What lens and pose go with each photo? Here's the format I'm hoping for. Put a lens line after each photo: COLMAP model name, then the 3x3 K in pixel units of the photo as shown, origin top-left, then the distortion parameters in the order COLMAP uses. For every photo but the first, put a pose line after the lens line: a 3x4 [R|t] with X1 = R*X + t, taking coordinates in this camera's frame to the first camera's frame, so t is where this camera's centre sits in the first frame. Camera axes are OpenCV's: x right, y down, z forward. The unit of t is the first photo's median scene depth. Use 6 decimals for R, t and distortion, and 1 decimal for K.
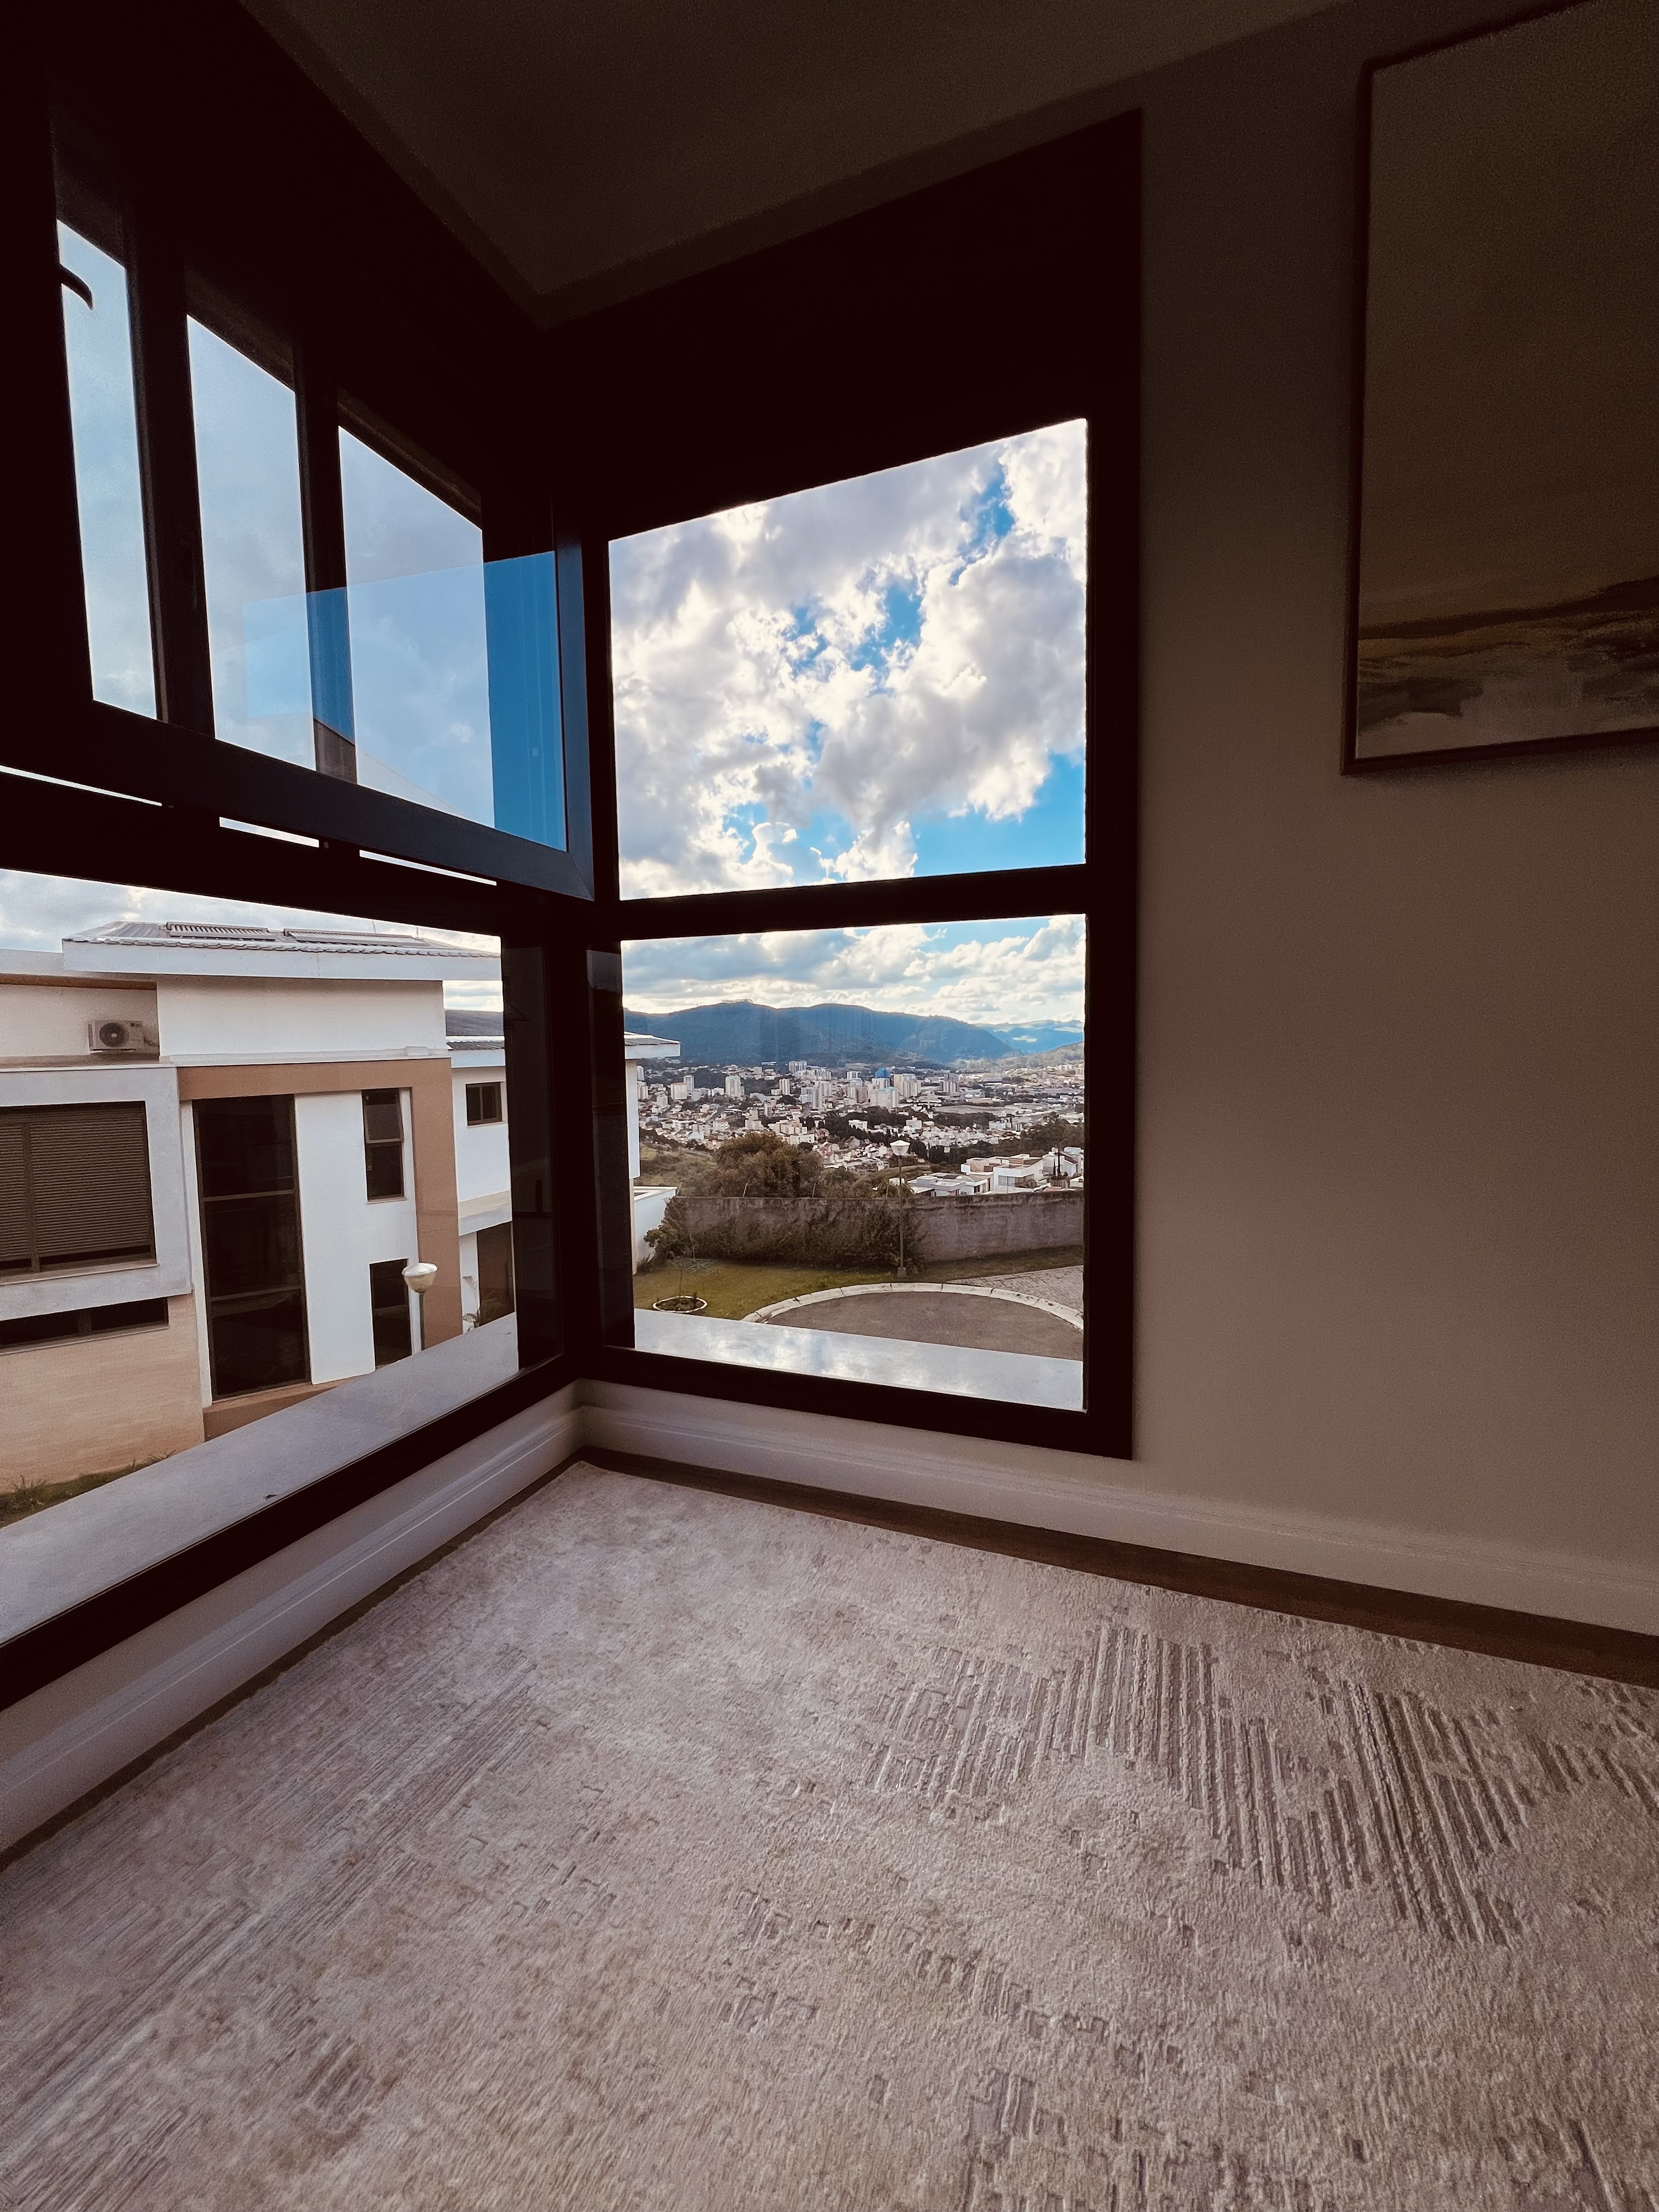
lens RADIAL K [[877.3, 0, 838.6], [0, 877.3, 1096.7], [0, 0, 1]] dist [-0.000766, -0.000091]
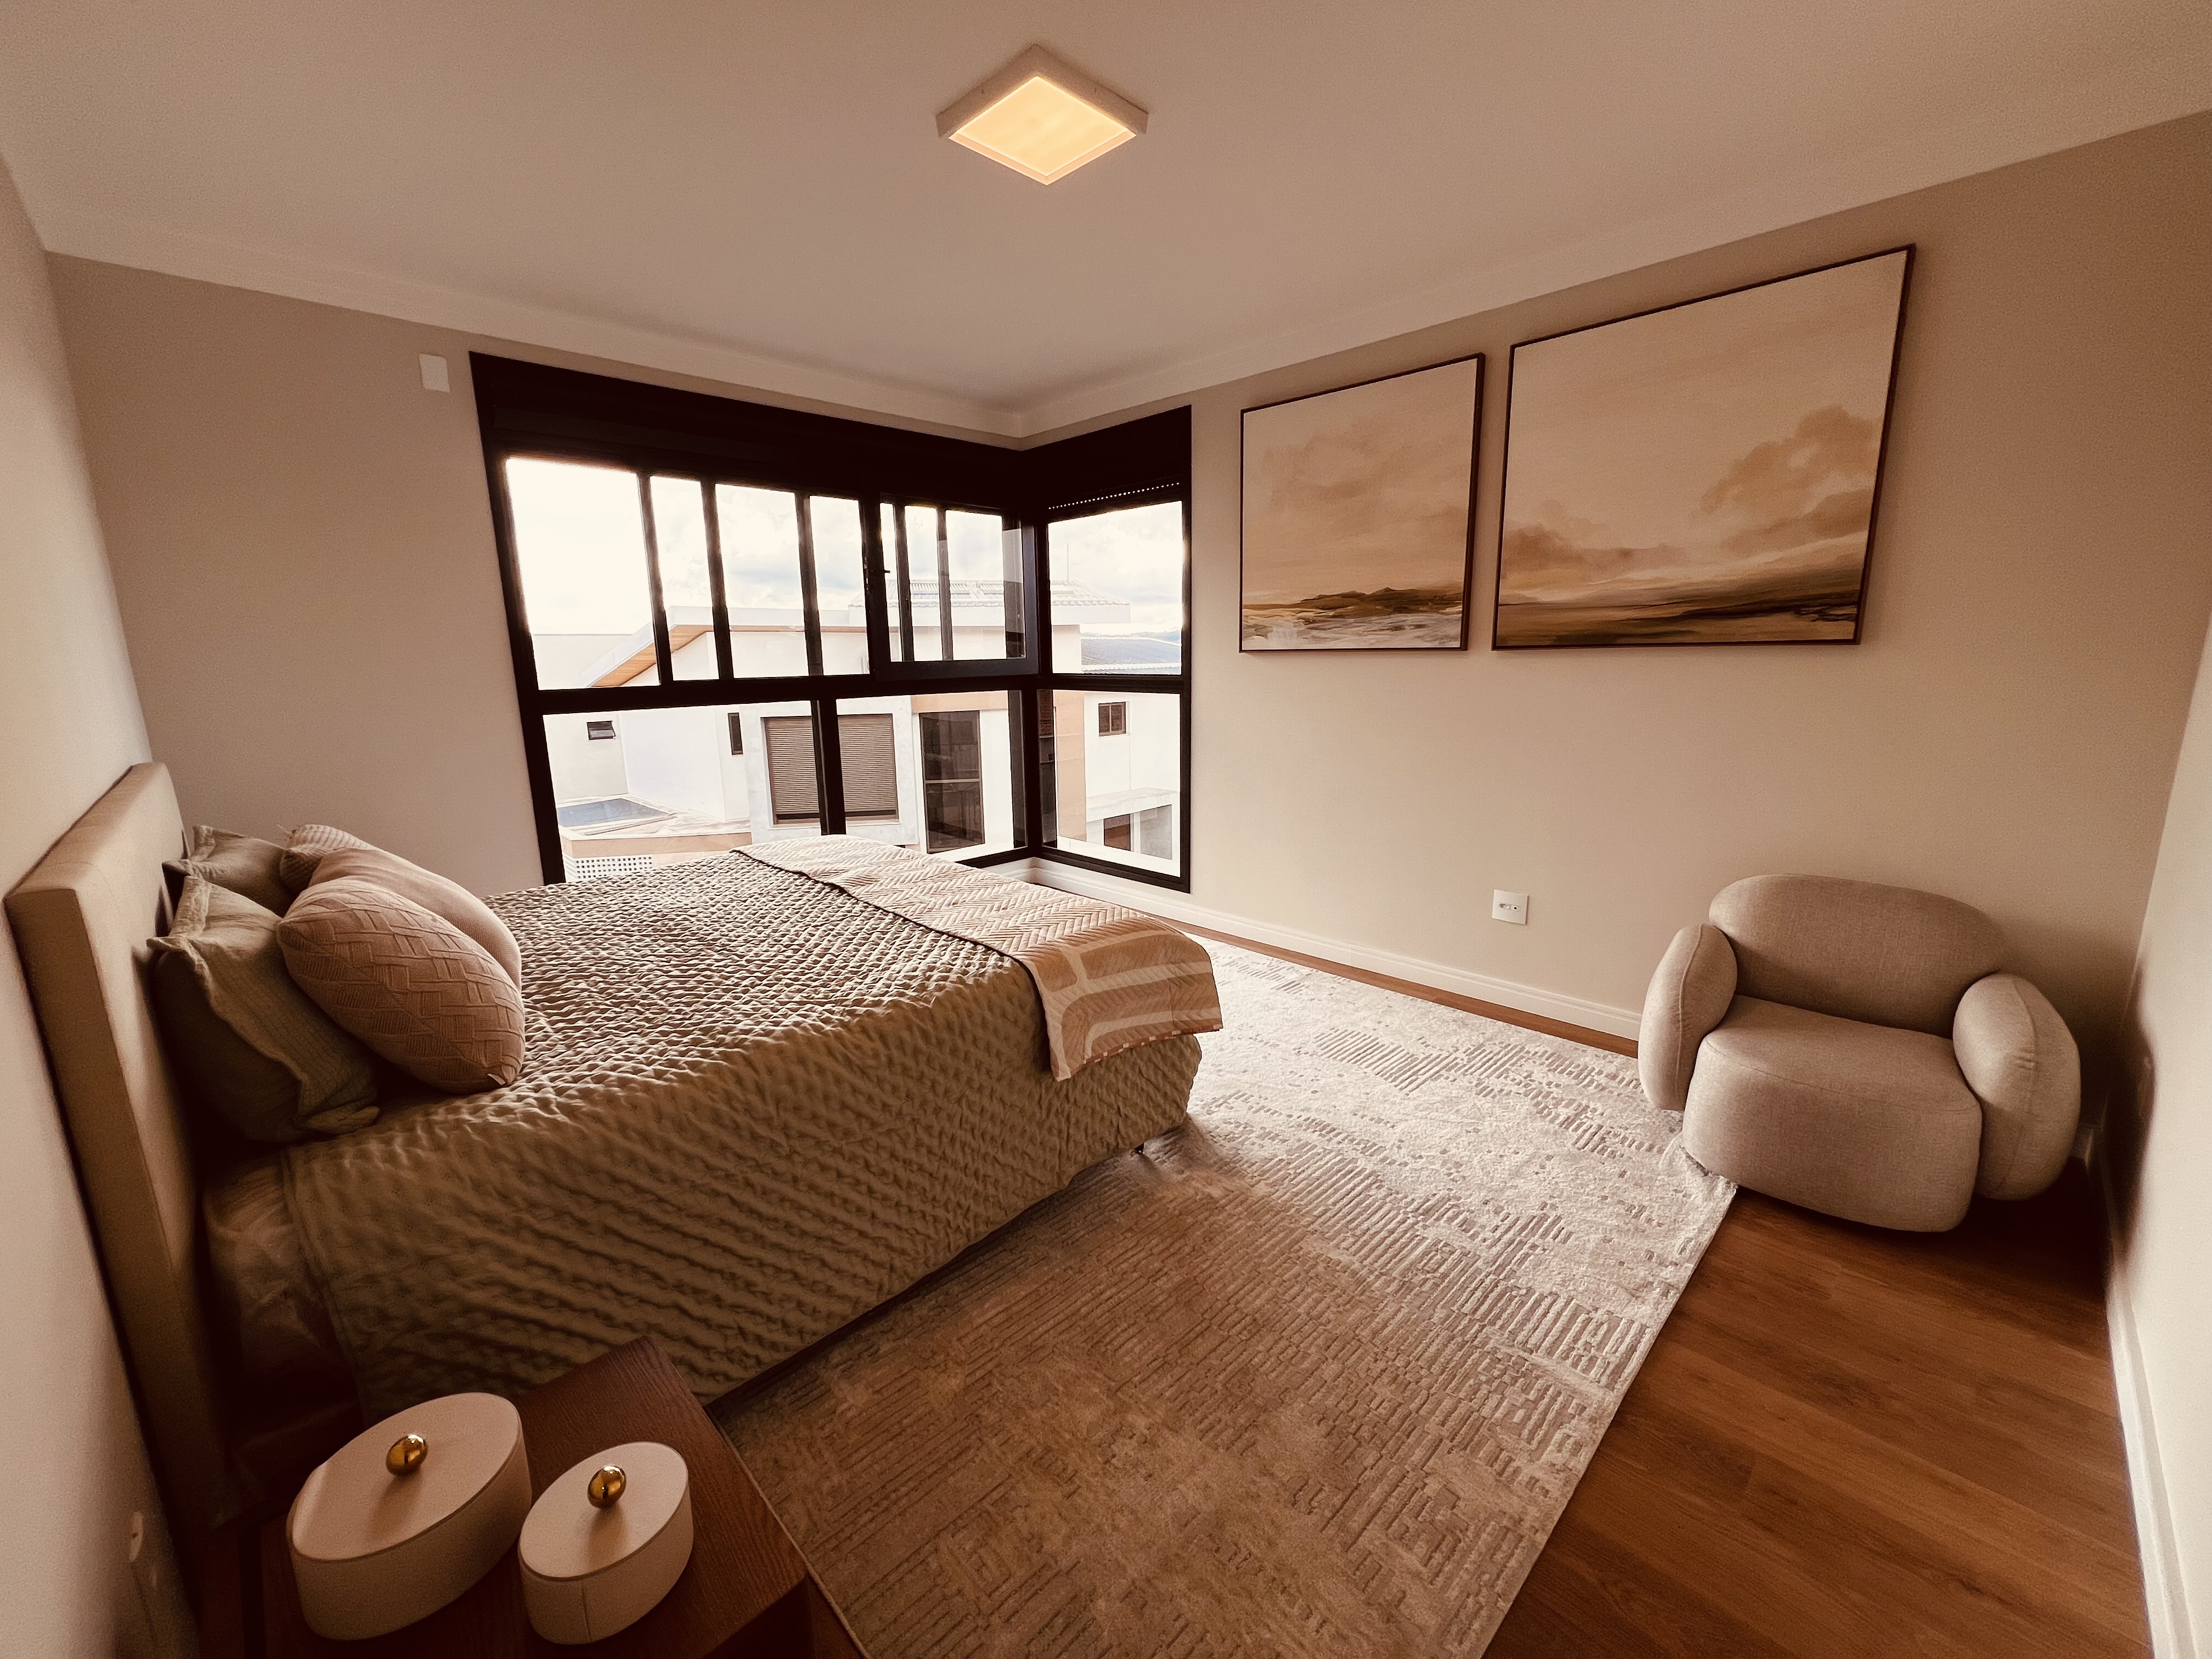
lens RADIAL K [[883.8, 0, 1098.9], [0, 883.8, 822.3], [0, 0, 1]] dist [0.001203, -0.000313]
pose [[0.905915, 0.074292, -0.416892, 1.327718], [-0.019670, 0.990810, 0.133823, -0.192631], [0.423003, -0.113032, 0.899051, -1.750084]]
